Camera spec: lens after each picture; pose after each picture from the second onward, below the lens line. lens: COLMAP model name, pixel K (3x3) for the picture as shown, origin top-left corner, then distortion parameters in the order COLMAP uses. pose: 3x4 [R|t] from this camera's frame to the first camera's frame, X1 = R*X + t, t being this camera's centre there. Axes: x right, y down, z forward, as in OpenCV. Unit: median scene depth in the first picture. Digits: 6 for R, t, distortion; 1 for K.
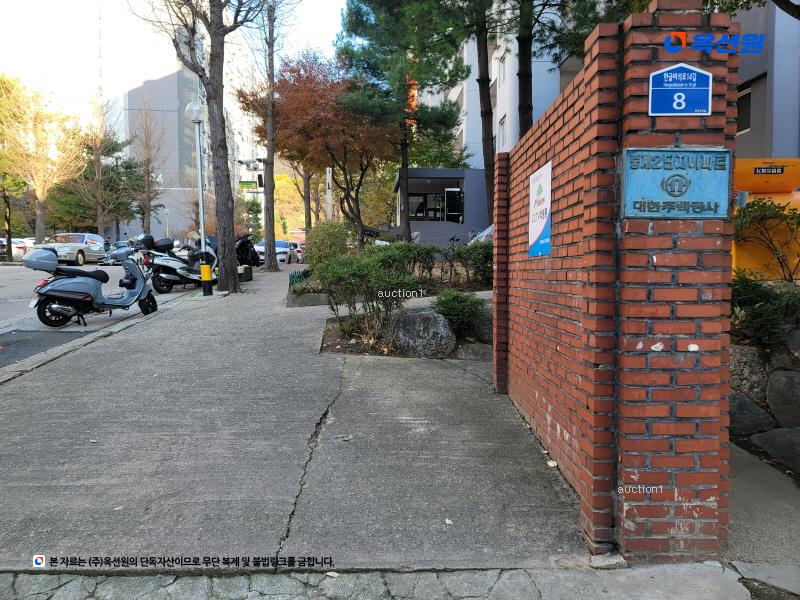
lens RADIAL K [[679.9, 0, 400.0], [0, 679.9, 300.0], [0, 0, 1]] dist [0.058314, -0.008136]
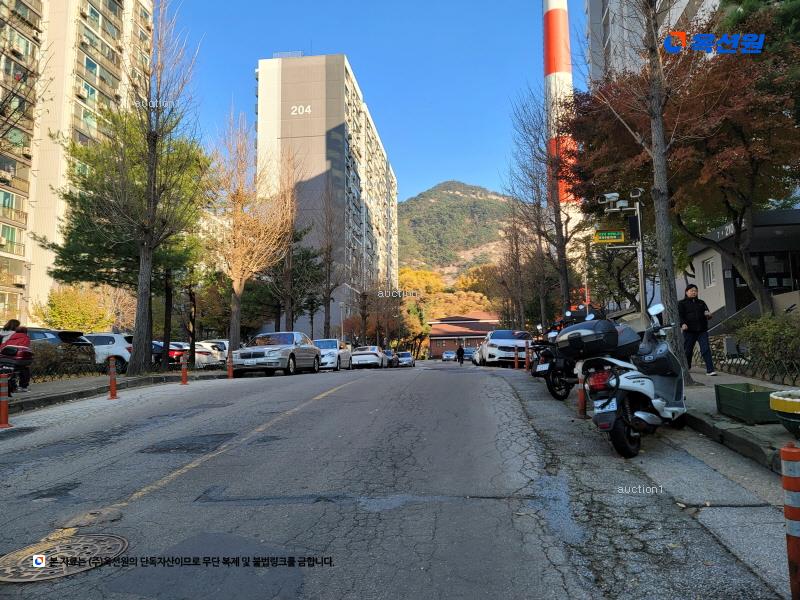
lens RADIAL K [[679.9, 0, 400.0], [0, 679.9, 300.0], [0, 0, 1]] dist [0.058314, -0.008136]
pose [[0.982719, -0.050012, -0.178220, -0.185194], [0.026243, 0.990727, -0.133311, -0.024377], [0.183234, 0.126331, 0.974918, 0.248765]]
